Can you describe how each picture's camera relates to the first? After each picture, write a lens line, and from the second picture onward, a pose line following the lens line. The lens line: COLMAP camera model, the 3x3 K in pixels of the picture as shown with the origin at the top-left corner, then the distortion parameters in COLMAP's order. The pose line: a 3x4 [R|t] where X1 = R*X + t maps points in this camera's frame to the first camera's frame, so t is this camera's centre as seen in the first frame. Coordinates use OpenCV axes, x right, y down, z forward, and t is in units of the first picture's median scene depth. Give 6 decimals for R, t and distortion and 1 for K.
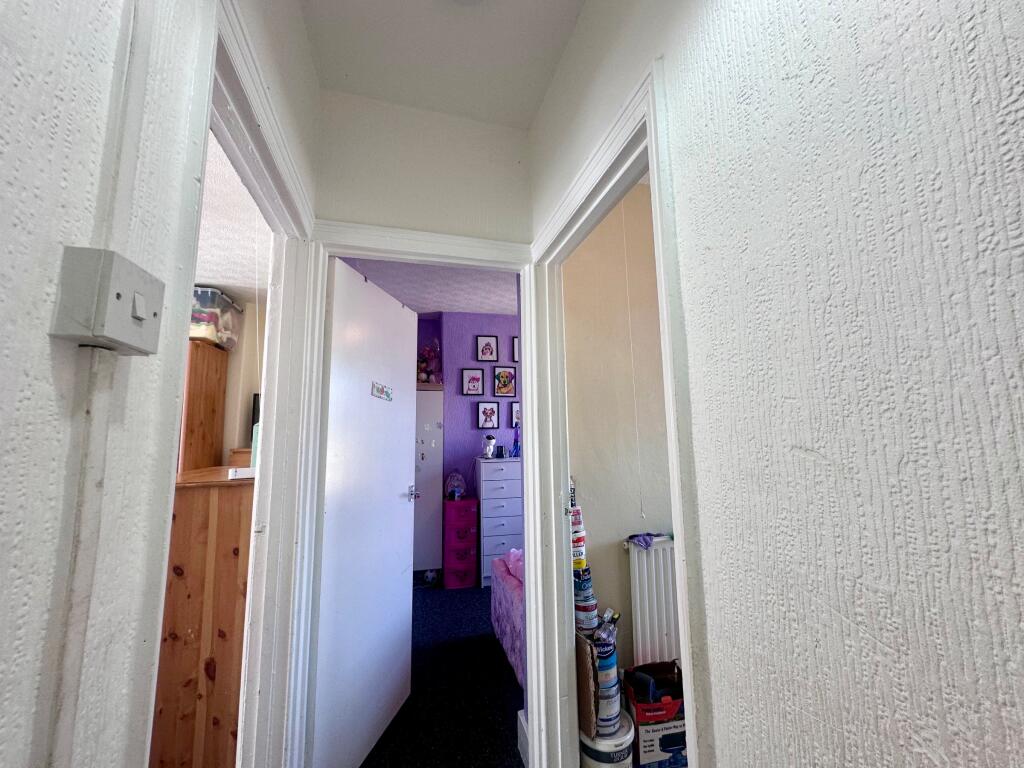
lens RADIAL K [[409.2, 0, 511.3], [0, 409.2, 384.2], [0, 0, 1]] dist [-0.002100, 0.000612]
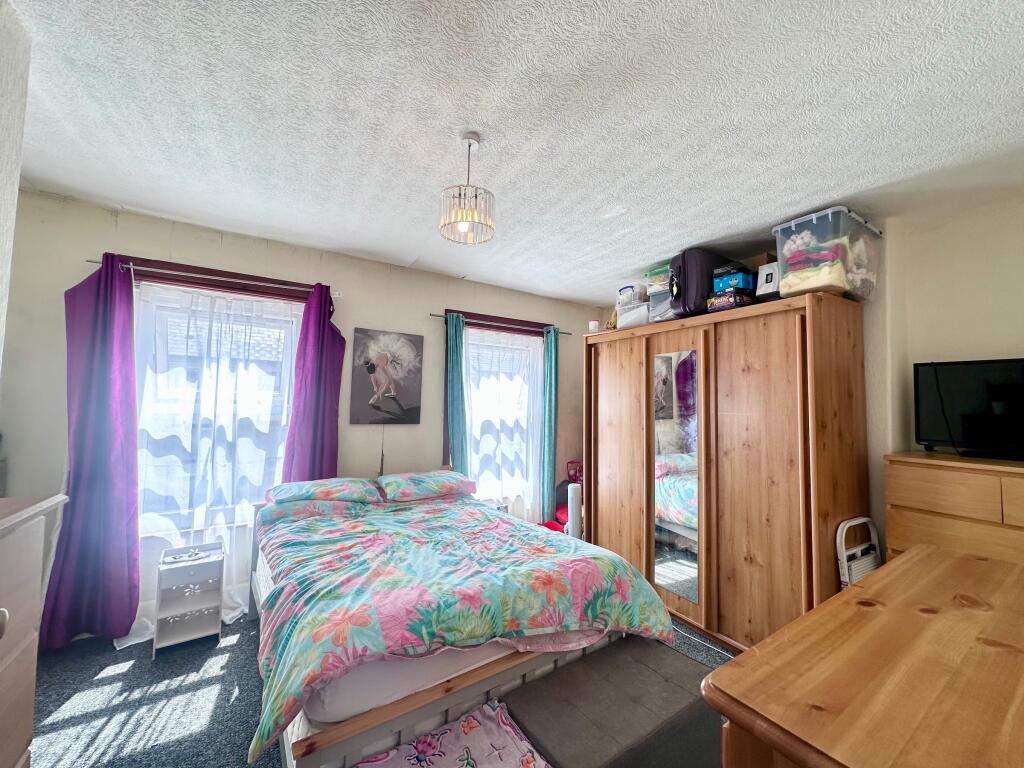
lens RADIAL K [[409.2, 0, 511.5], [0, 409.2, 386.9], [0, 0, 1]] dist [-0.002100, 0.000612]
pose [[0.299855, -0.019929, -0.953776, -0.267699], [0.094677, 0.995468, 0.008965, -0.004963], [0.949275, -0.092989, 0.300383, 0.289089]]
